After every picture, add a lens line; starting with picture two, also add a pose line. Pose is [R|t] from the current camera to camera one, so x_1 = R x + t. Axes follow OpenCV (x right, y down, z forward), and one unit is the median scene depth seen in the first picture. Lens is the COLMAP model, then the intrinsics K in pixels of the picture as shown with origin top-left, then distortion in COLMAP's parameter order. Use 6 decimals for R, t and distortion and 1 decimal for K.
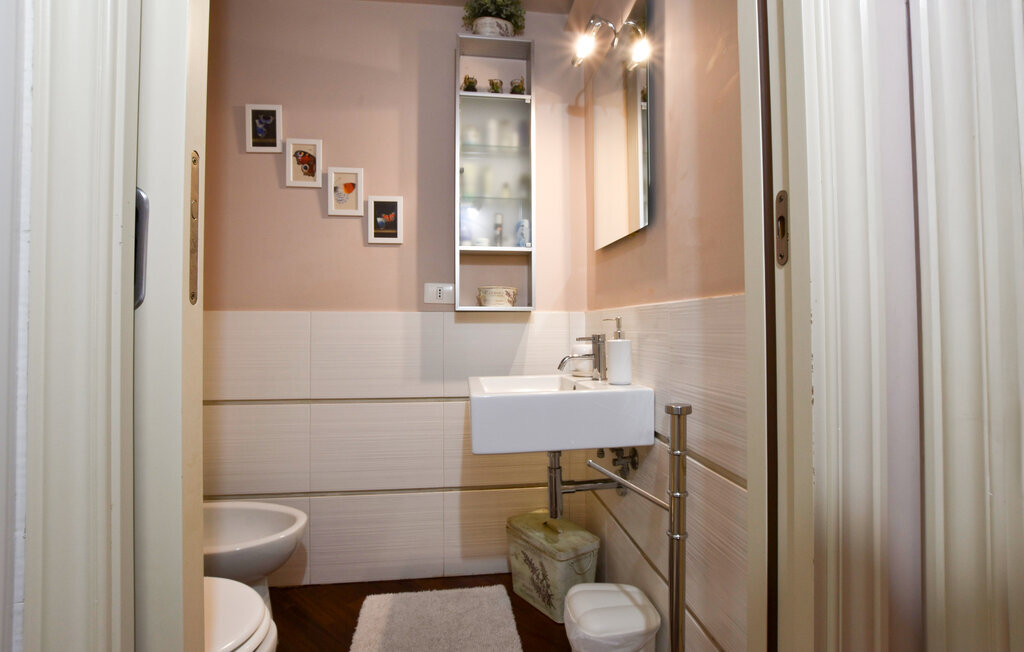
lens RADIAL K [[457.2, 0, 534.4], [0, 457.2, 318.3], [0, 0, 1]] dist [-0.039953, 0.009087]
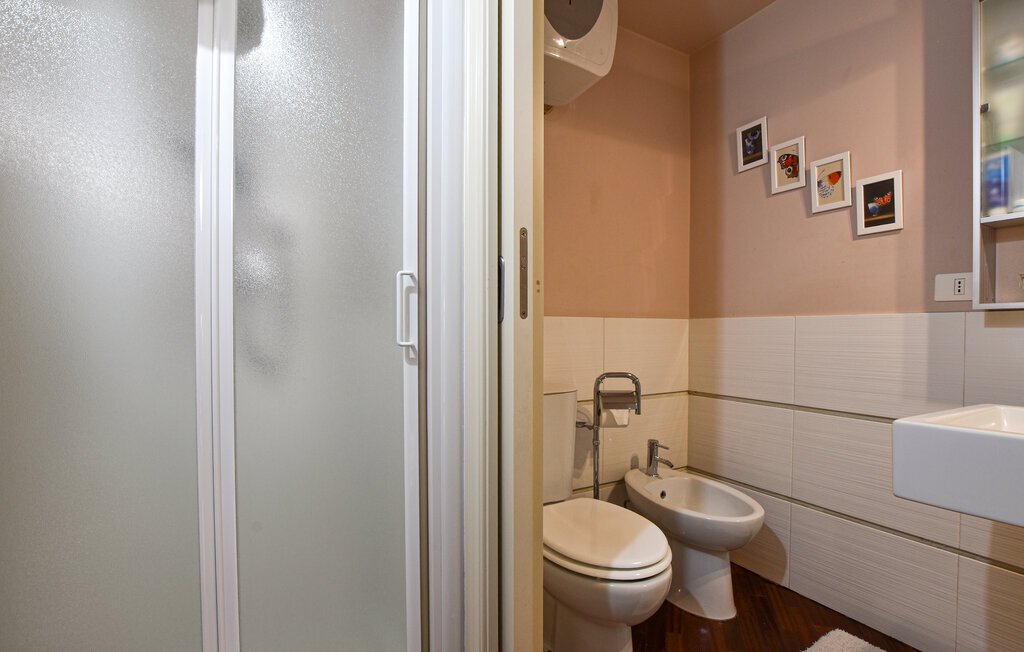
lens RADIAL K [[494.5, 0, 508.8], [0, 494.5, 342.9], [0, 0, 1]] dist [-0.017022, 0.000148]
pose [[0.341714, 0.022839, -0.939526, 0.293961], [0.015429, 0.999434, 0.029907, 0.001275], [0.939677, -0.024715, 0.341168, 0.049019]]
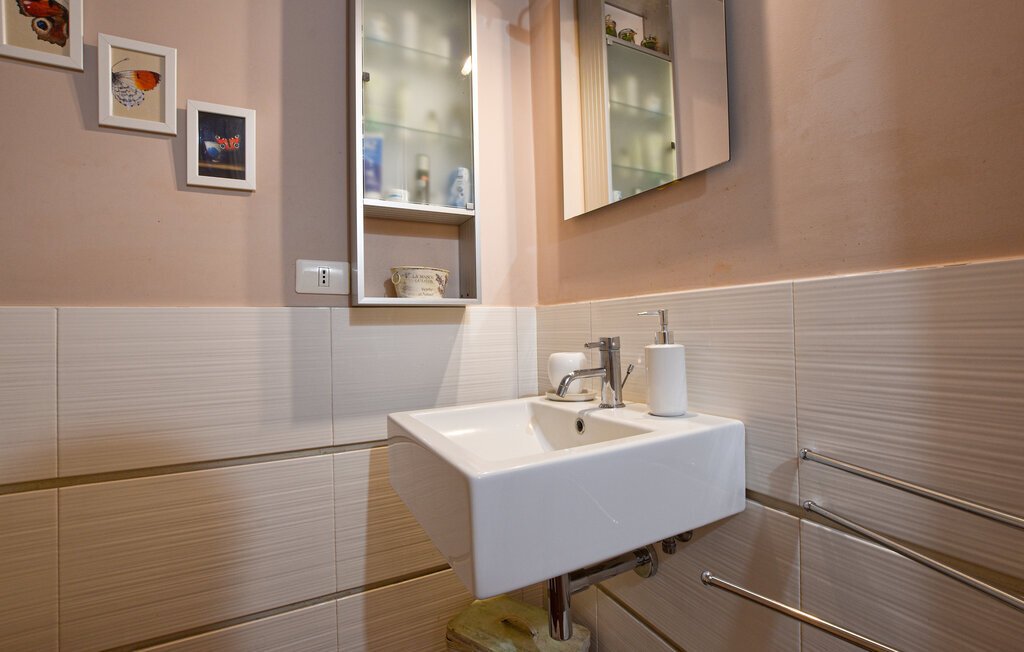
lens RADIAL K [[457.2, 0, 534.4], [0, 457.2, 318.3], [0, 0, 1]] dist [-0.039953, 0.009087]
pose [[0.944168, -0.011628, 0.329259, -0.146219], [0.013988, 0.999891, -0.004801, 0.008157], [-0.329167, 0.009138, 0.944228, 0.344987]]
